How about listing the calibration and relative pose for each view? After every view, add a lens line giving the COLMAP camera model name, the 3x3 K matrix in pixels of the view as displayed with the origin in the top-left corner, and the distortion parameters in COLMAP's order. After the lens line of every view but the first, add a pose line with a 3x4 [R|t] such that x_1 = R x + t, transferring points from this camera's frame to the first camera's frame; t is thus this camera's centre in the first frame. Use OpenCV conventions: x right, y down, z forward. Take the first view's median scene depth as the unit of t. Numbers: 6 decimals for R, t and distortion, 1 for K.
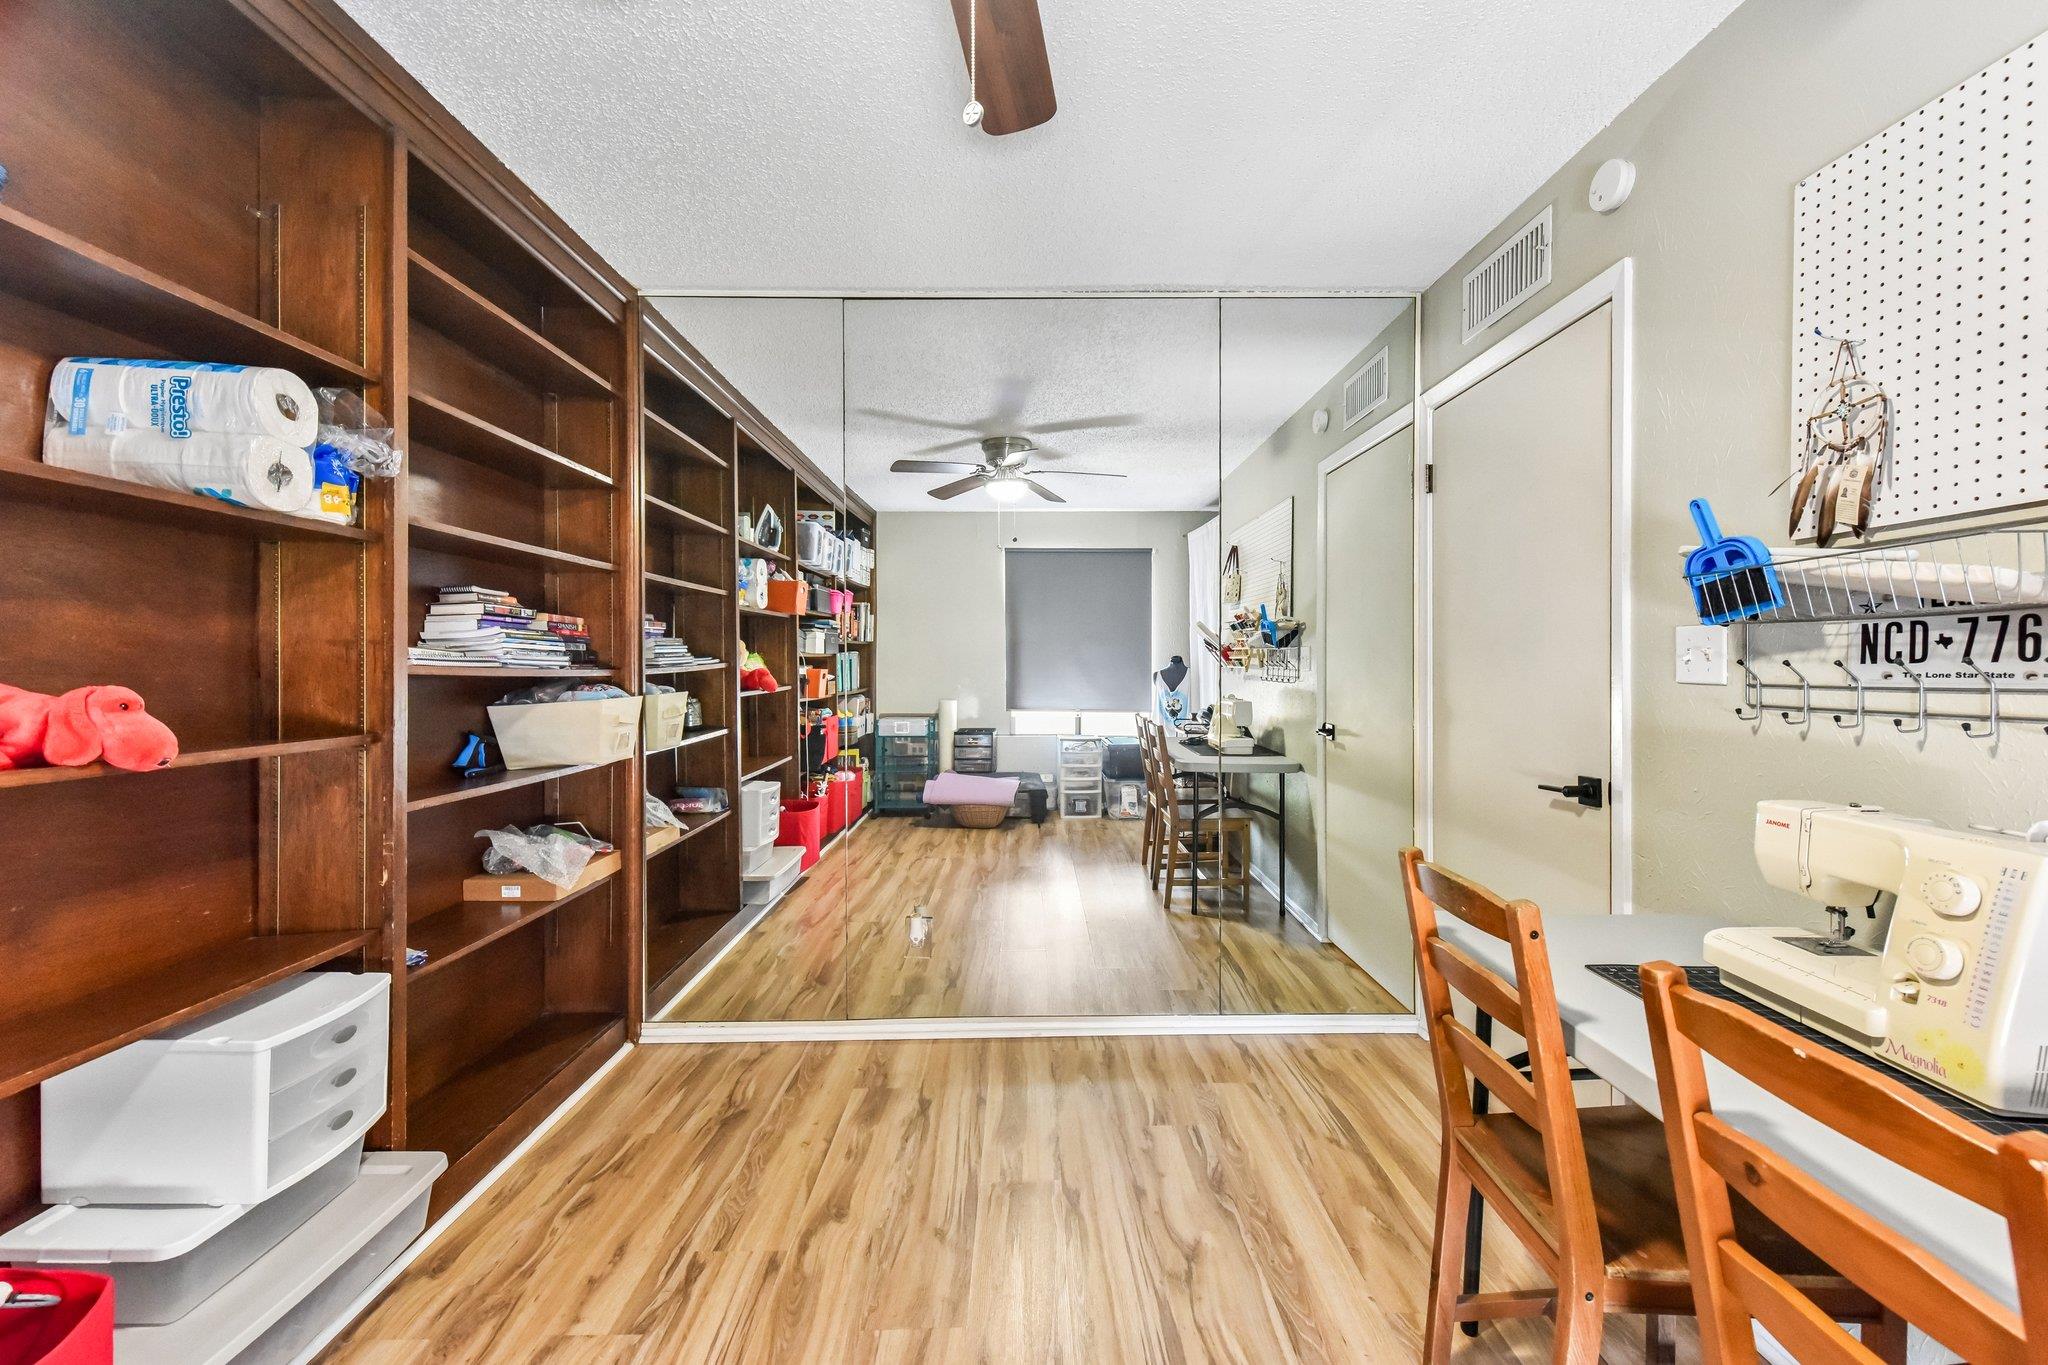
lens RADIAL K [[807.9, 0, 1029.0], [0, 807.9, 670.6], [0, 0, 1]] dist [0.008912, -0.001963]
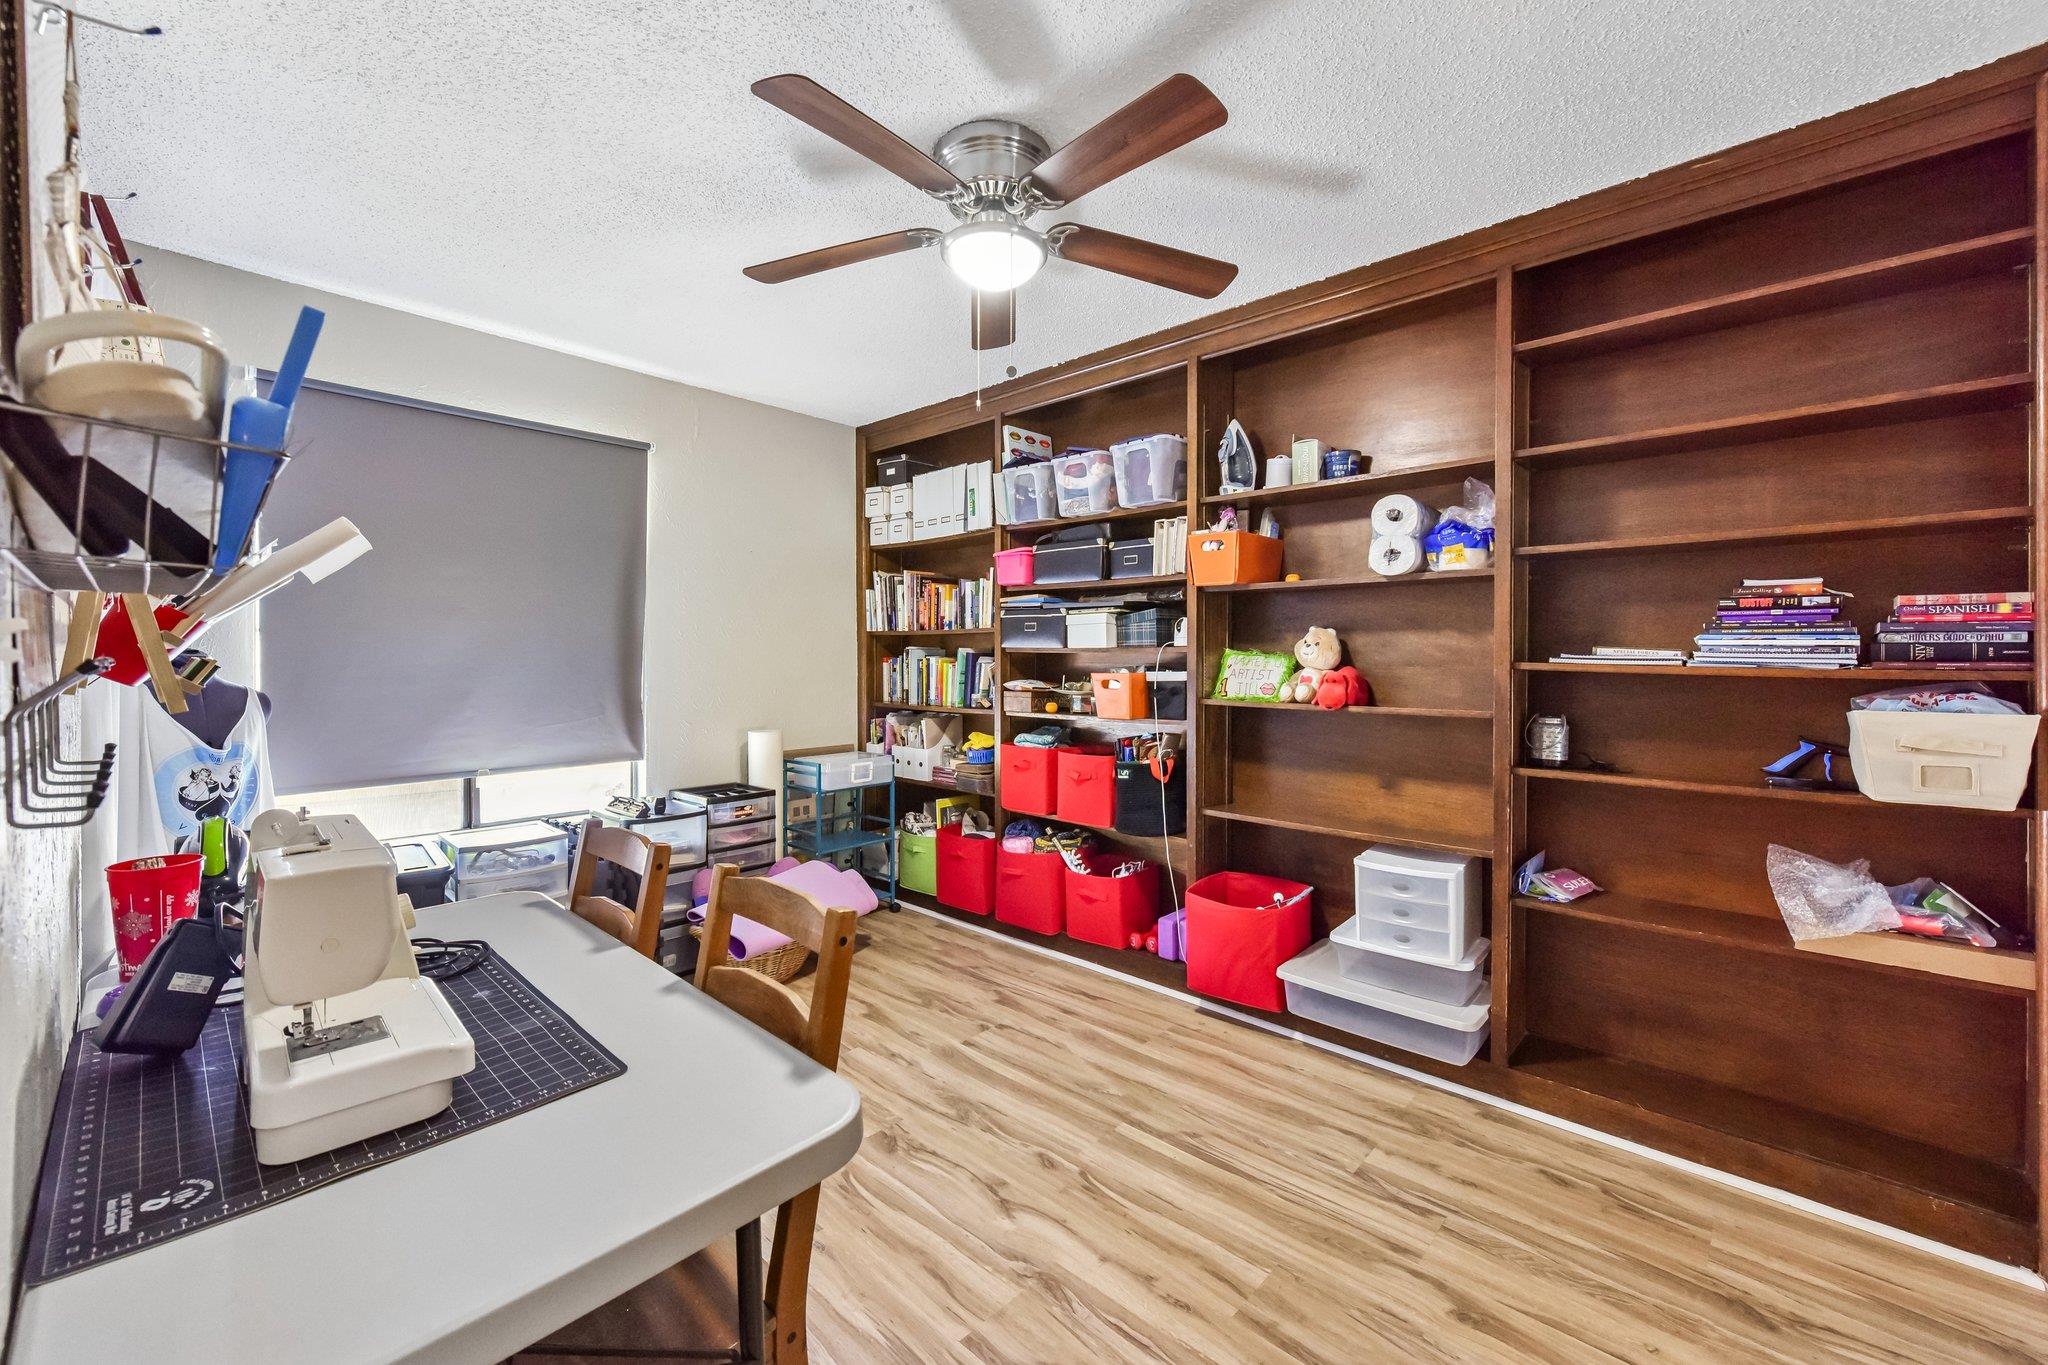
lens RADIAL K [[807.9, 0, 1035.0], [0, 807.9, 677.9], [0, 0, 1]] dist [0.008912, -0.001963]
pose [[-0.687087, 0.012726, -0.726464, 0.719155], [-0.000934, 0.999830, 0.018399, -0.003995], [0.726575, 0.013320, -0.686958, 1.333324]]
